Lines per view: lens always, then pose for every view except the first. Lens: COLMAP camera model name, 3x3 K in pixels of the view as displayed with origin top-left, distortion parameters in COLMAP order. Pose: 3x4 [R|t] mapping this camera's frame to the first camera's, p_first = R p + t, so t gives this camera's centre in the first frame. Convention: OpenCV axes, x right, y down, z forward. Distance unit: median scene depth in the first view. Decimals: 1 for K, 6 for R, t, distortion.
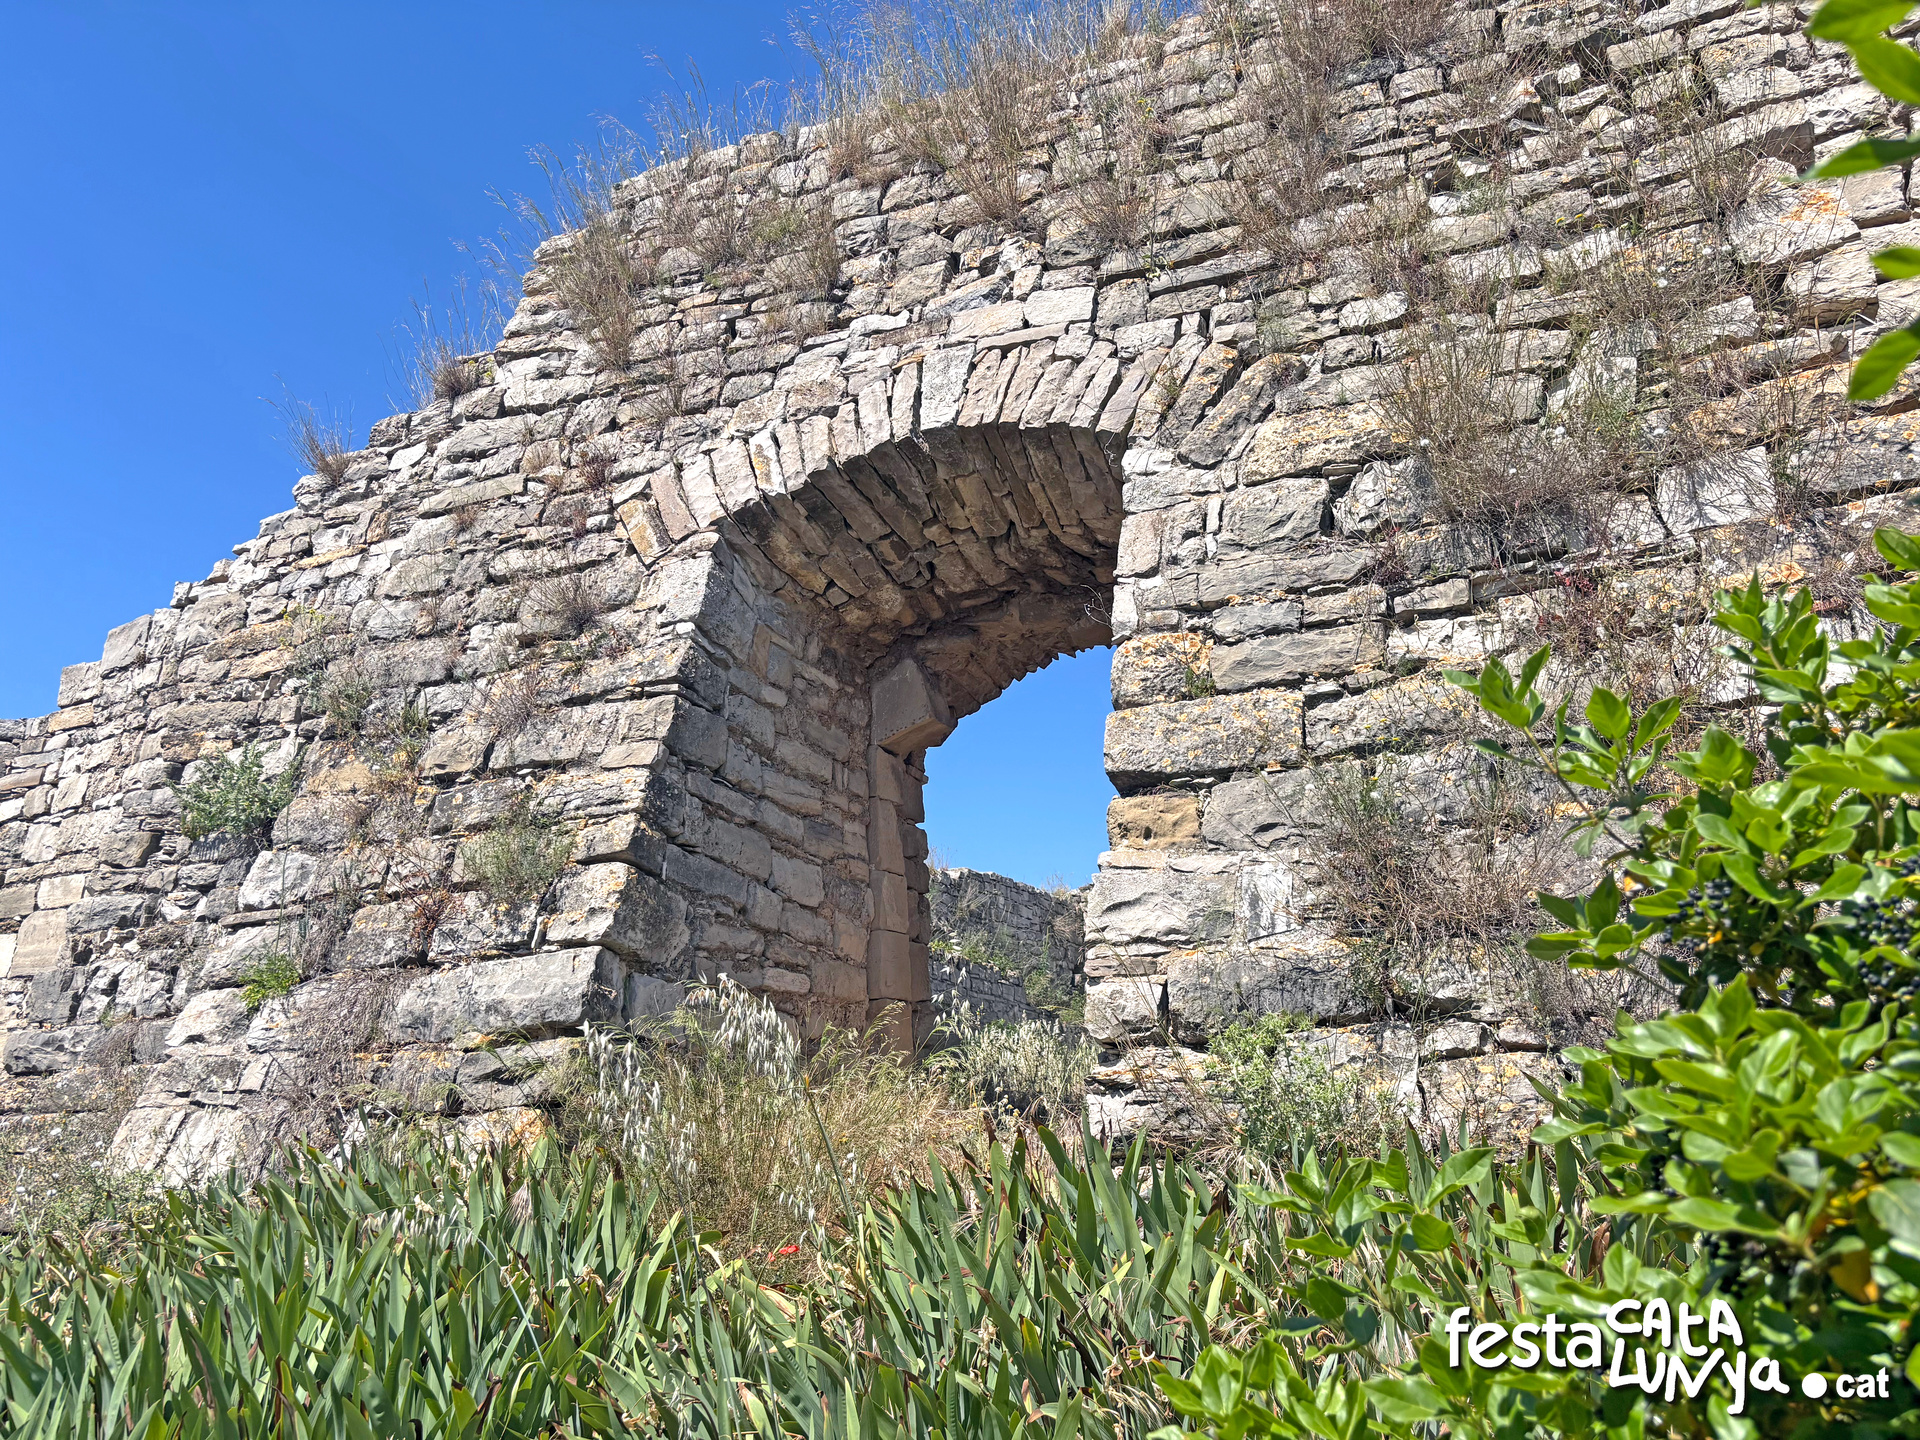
lens RADIAL K [[1428.6, 0, 958.7], [0, 1428.6, 742.1], [0, 0, 1]] dist [0.025335, -0.000039]
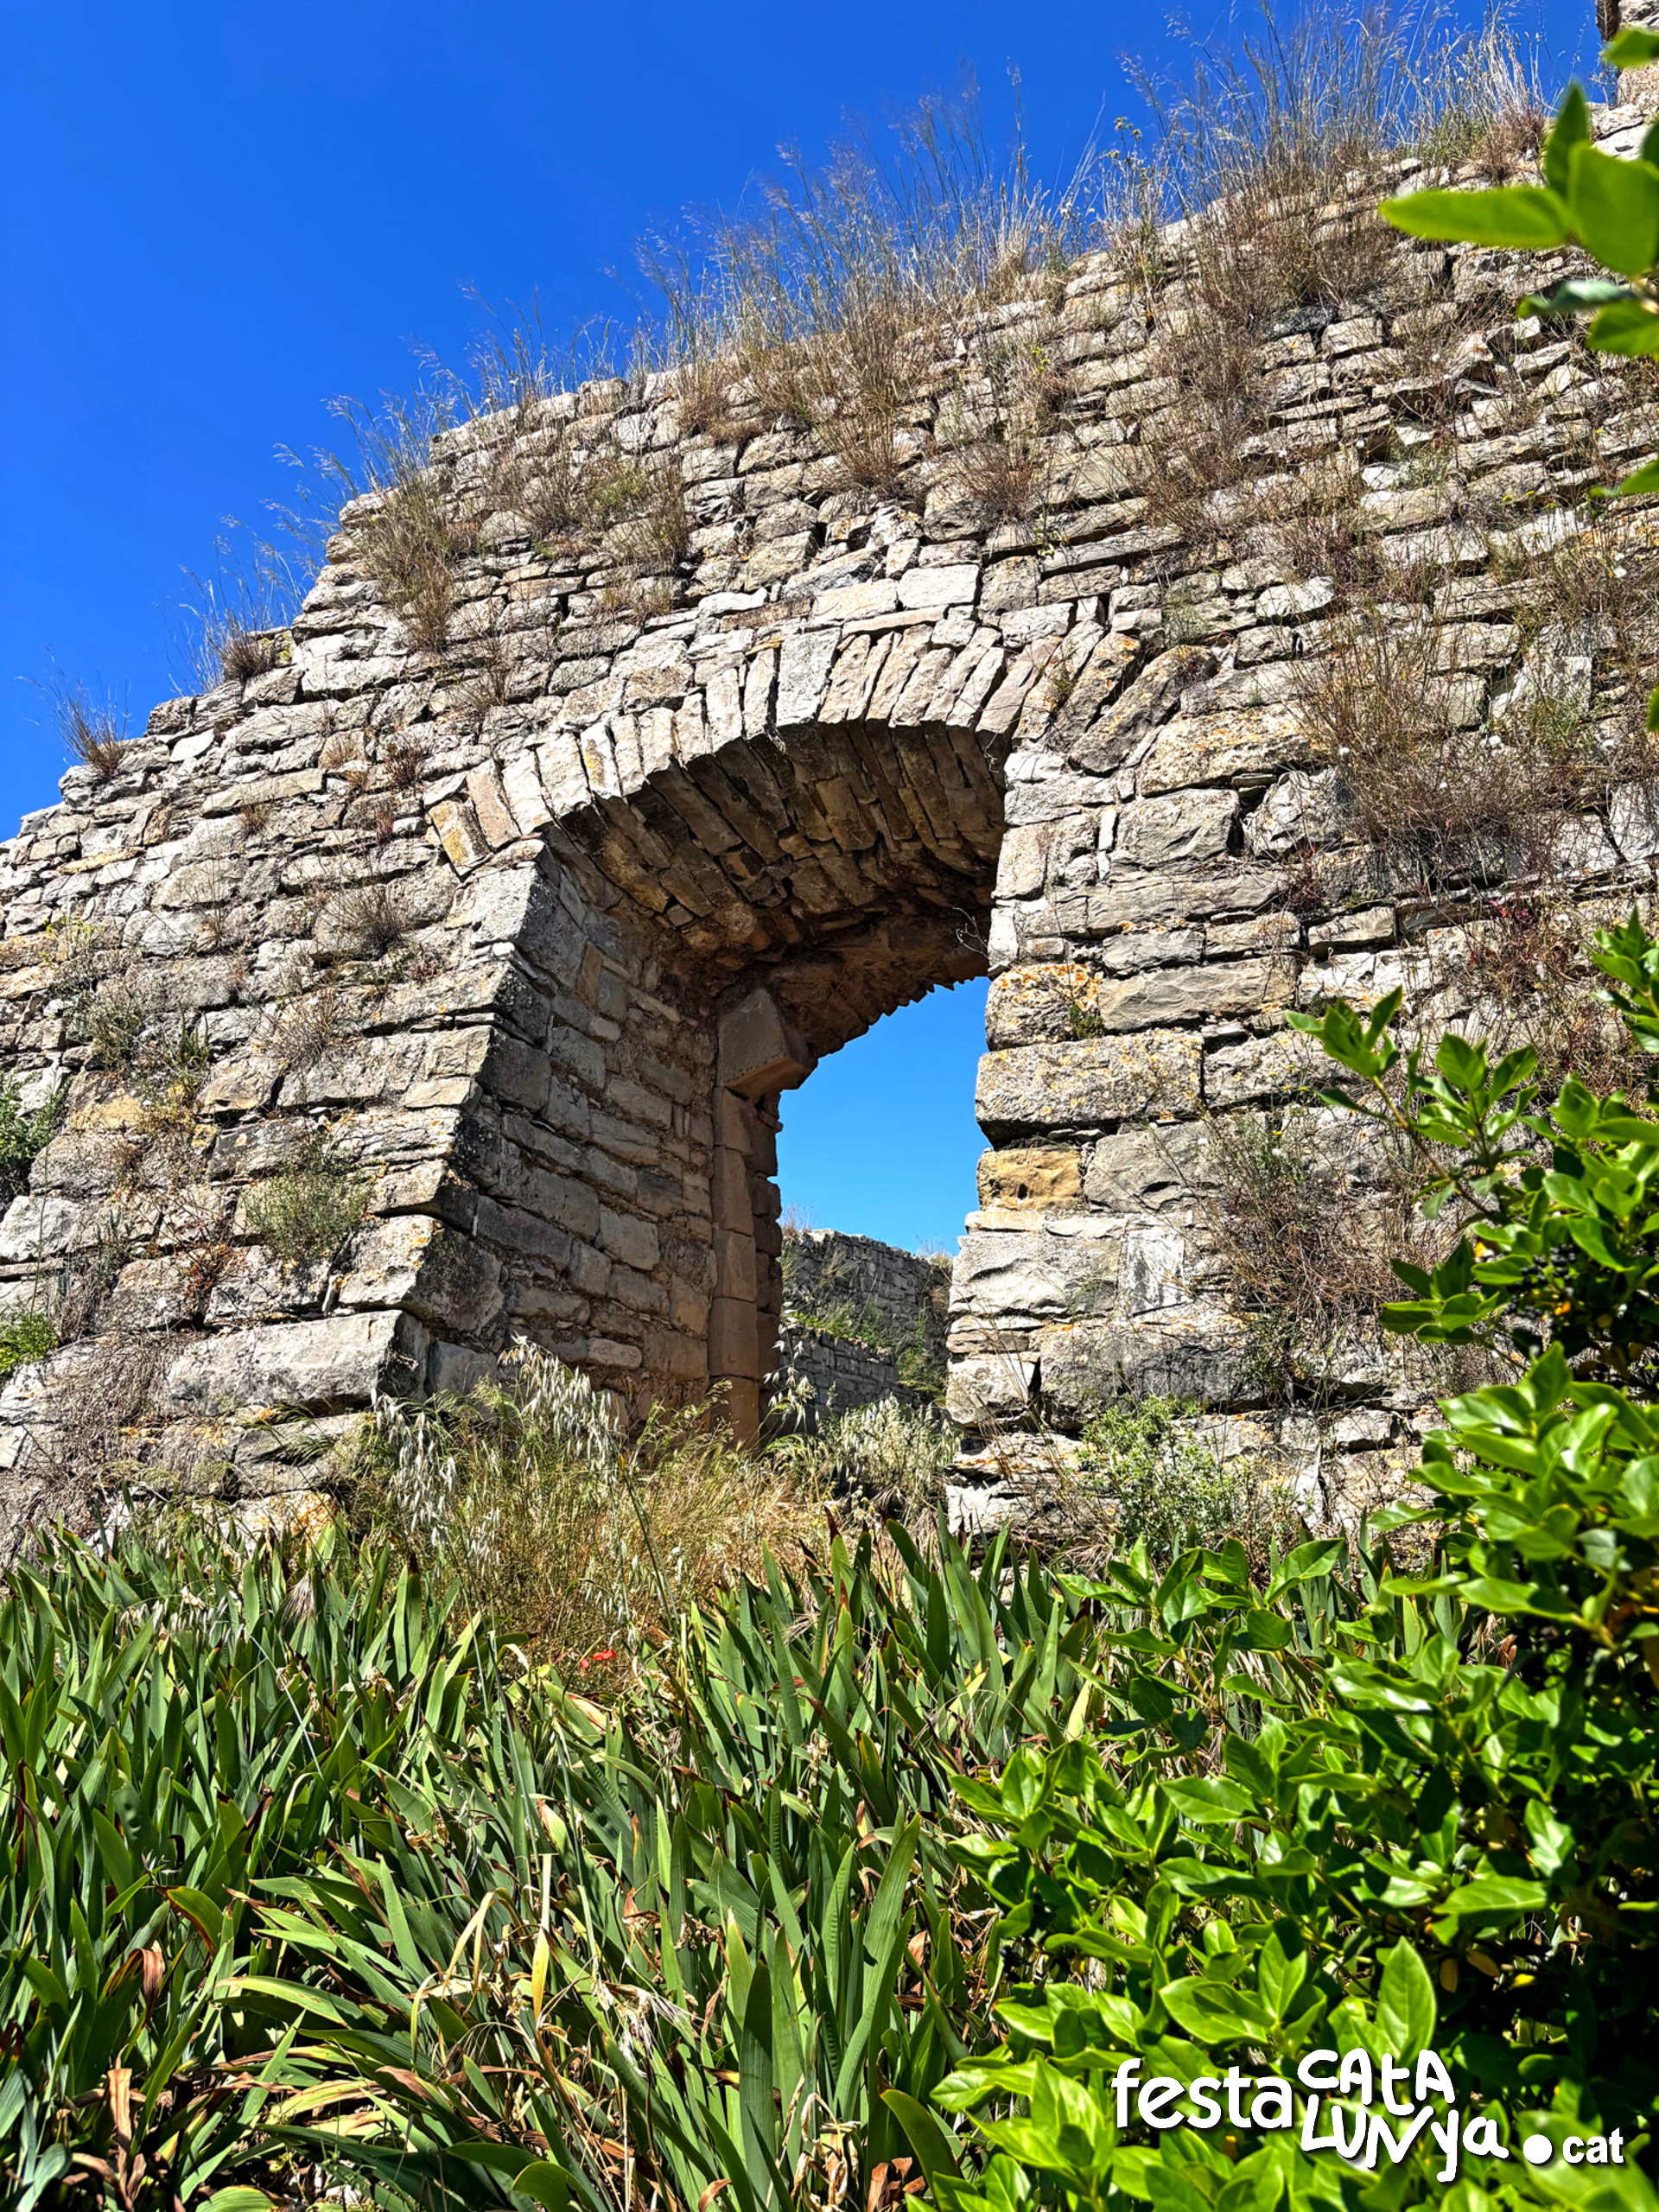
lens RADIAL K [[1645.8, 0, 829.5], [0, 1645.8, 1106.0], [0, 0, 1]] dist [0.025335, -0.000039]
pose [[0.999873, 0.015956, 0.000381, 0.009998], [-0.015959, 0.999790, 0.012854, 0.000084], [-0.000175, -0.012858, 0.999917, -0.010017]]
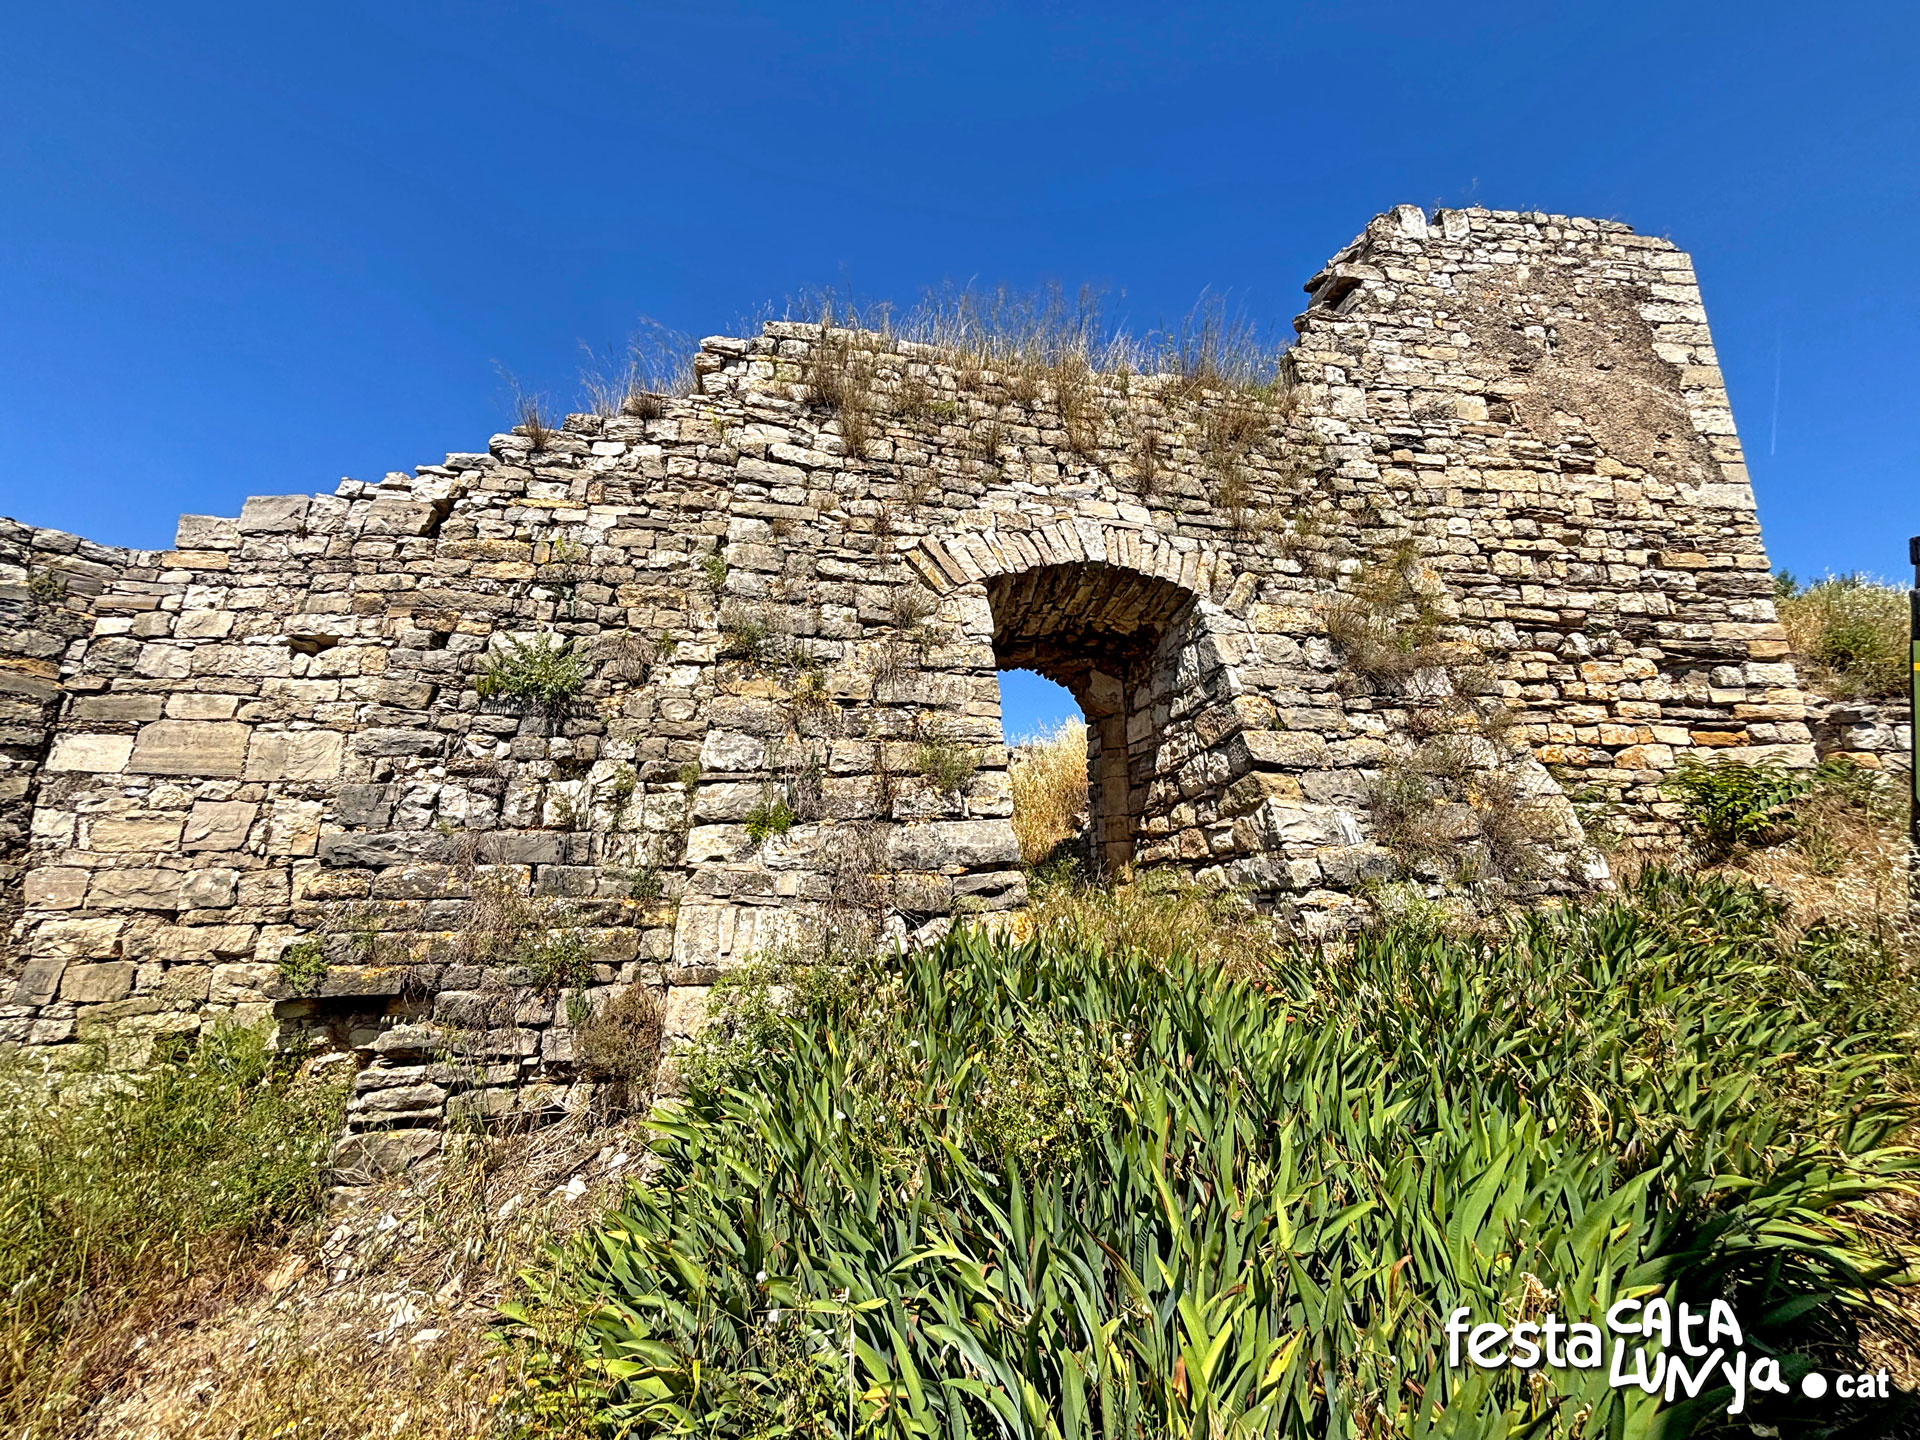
lens RADIAL K [[763.5, 0, 955.2], [0, 763.5, 717.7], [0, 0, 1]] dist [0.016697, -0.005515]
pose [[0.832631, 0.137357, 0.536524, -0.773604], [-0.157989, 0.987412, -0.007606, 0.032839], [-0.530815, -0.078432, 0.843851, 0.226346]]
